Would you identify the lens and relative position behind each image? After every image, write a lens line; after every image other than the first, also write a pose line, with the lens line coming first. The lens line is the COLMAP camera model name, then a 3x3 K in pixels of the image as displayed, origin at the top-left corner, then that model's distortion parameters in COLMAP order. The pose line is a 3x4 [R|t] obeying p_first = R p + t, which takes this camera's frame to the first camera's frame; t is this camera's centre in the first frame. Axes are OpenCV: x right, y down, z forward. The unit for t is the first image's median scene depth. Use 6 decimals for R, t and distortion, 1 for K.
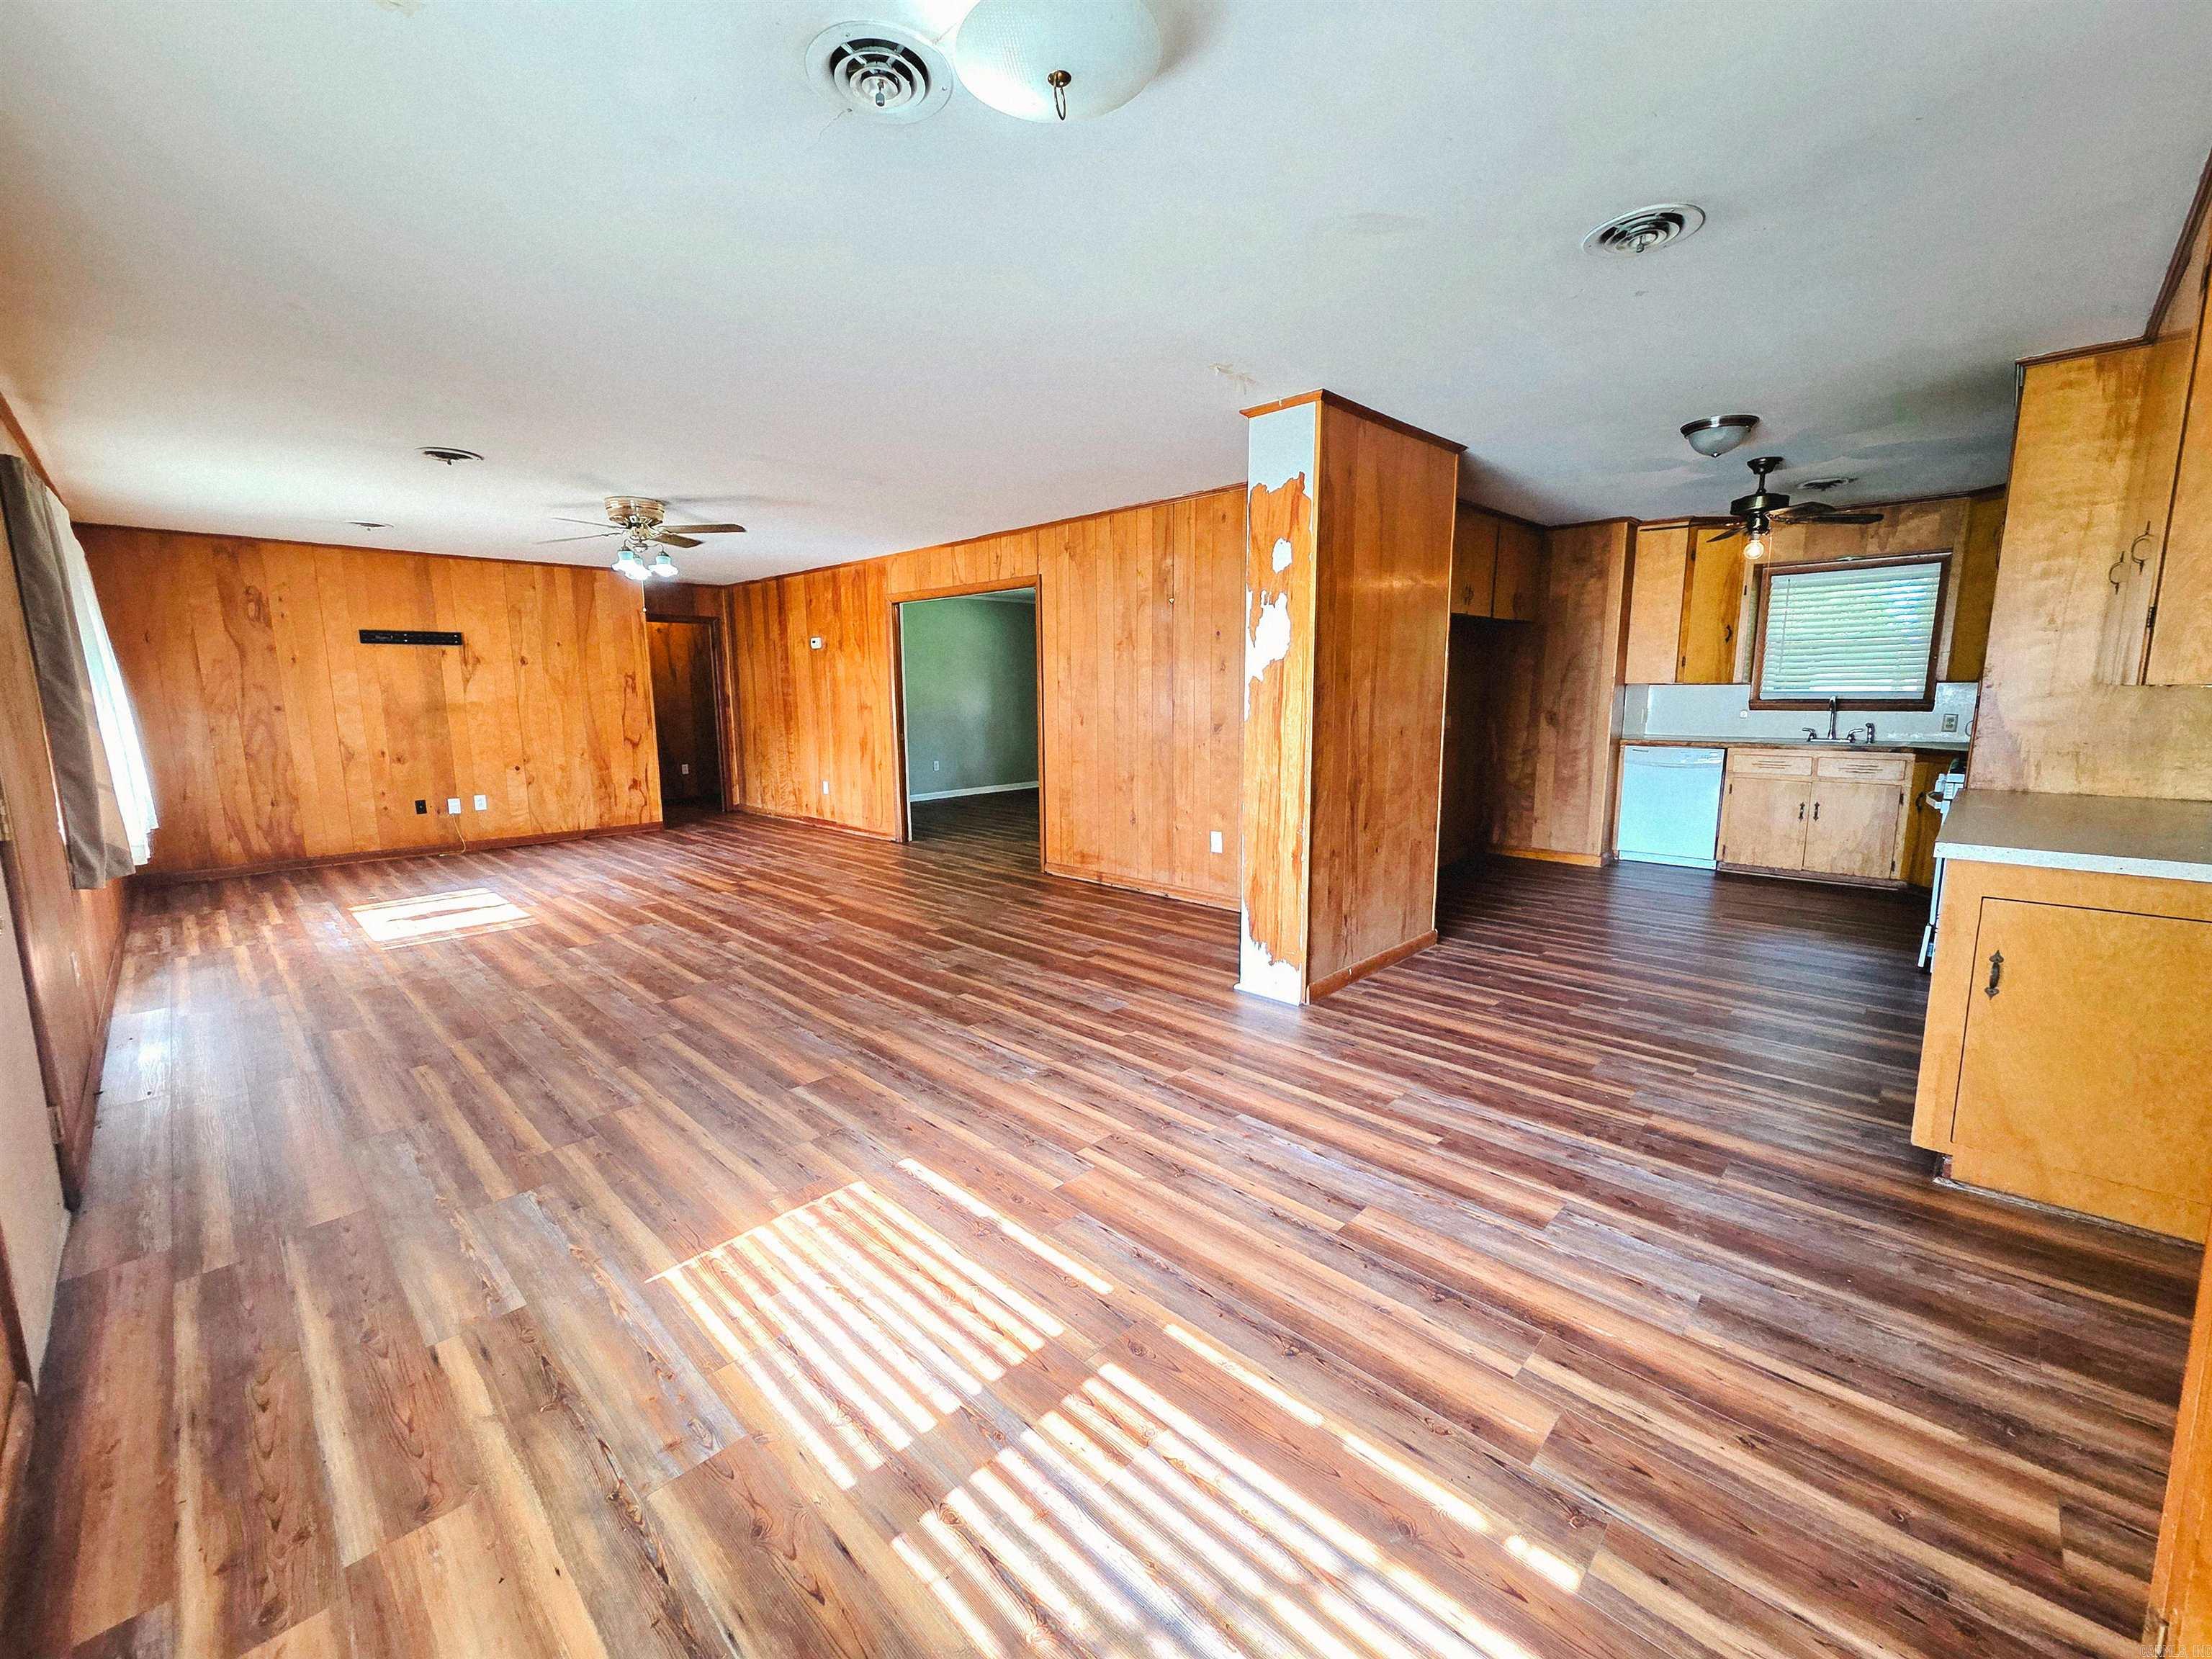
lens RADIAL K [[909.8, 0, 1107.0], [0, 909.8, 826.6], [0, 0, 1]] dist [0.004481, 0.000369]
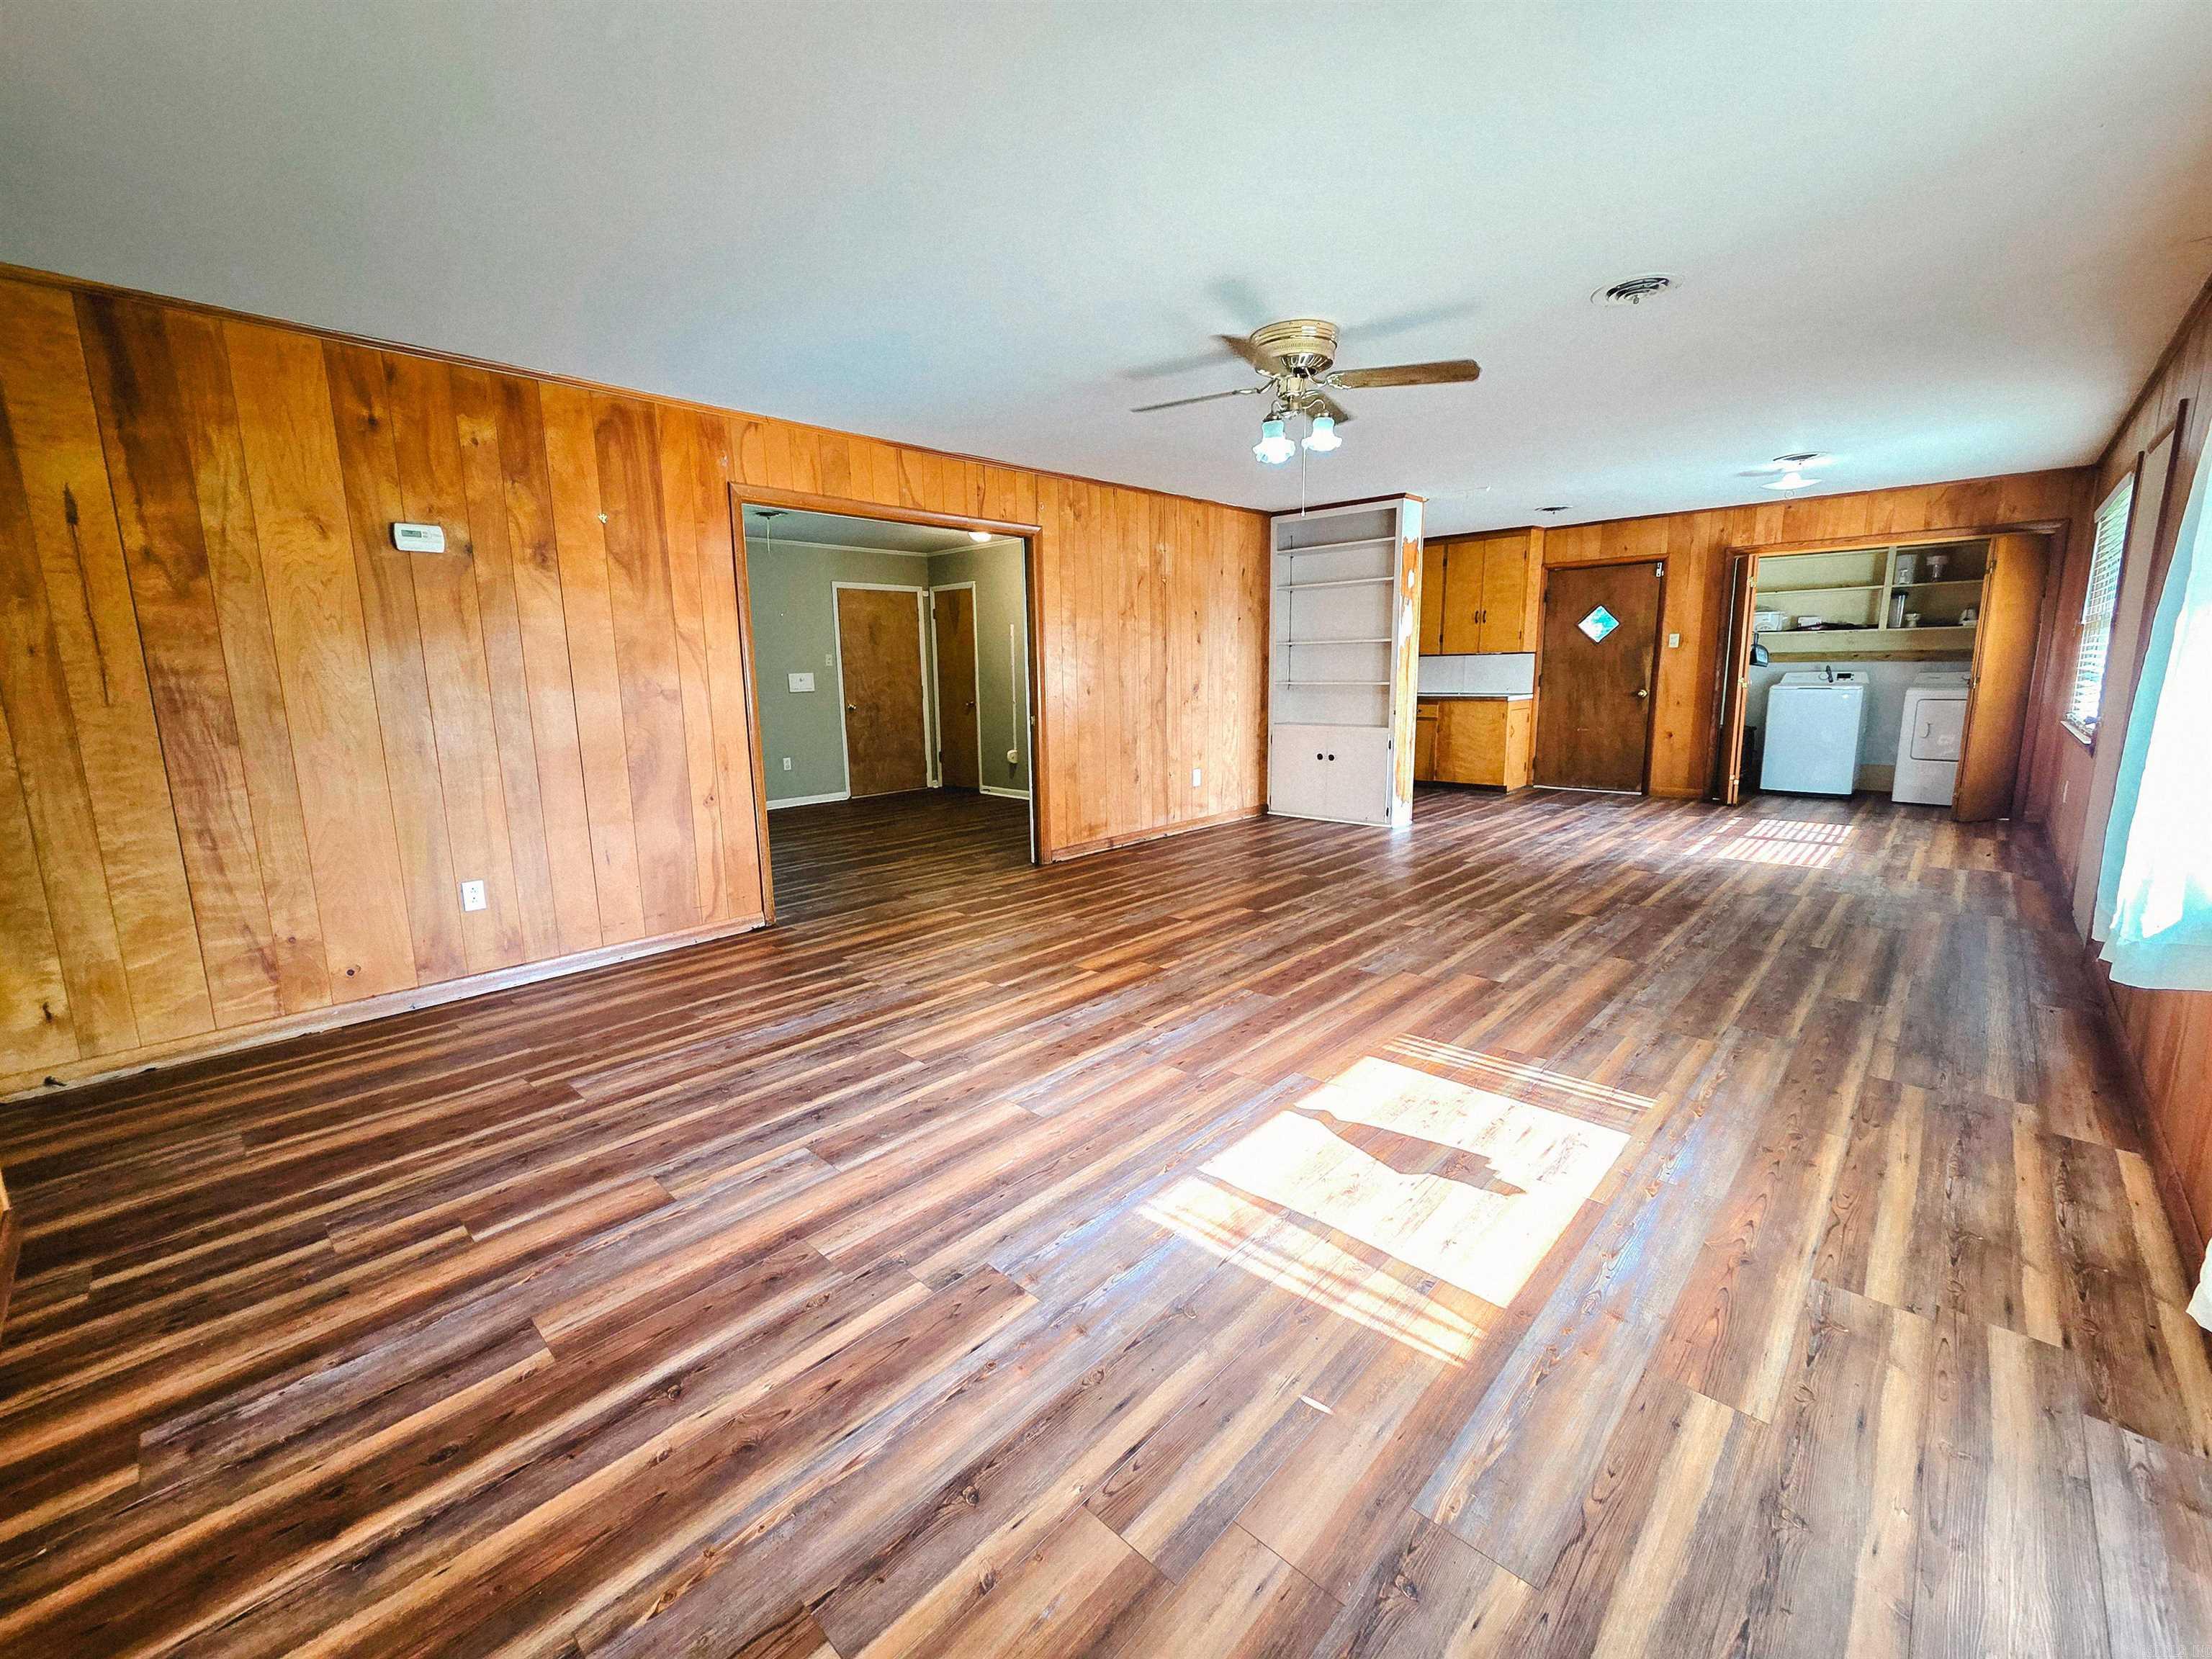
lens RADIAL K [[909.8, 0, 1070.1], [0, 909.8, 833.6], [0, 0, 1]] dist [0.004481, 0.000369]
pose [[0.001039, -0.168990, 0.985617, -1.058648], [0.169277, 0.971424, 0.166378, -0.137358], [-0.985568, 0.166669, 0.029616, 1.057189]]
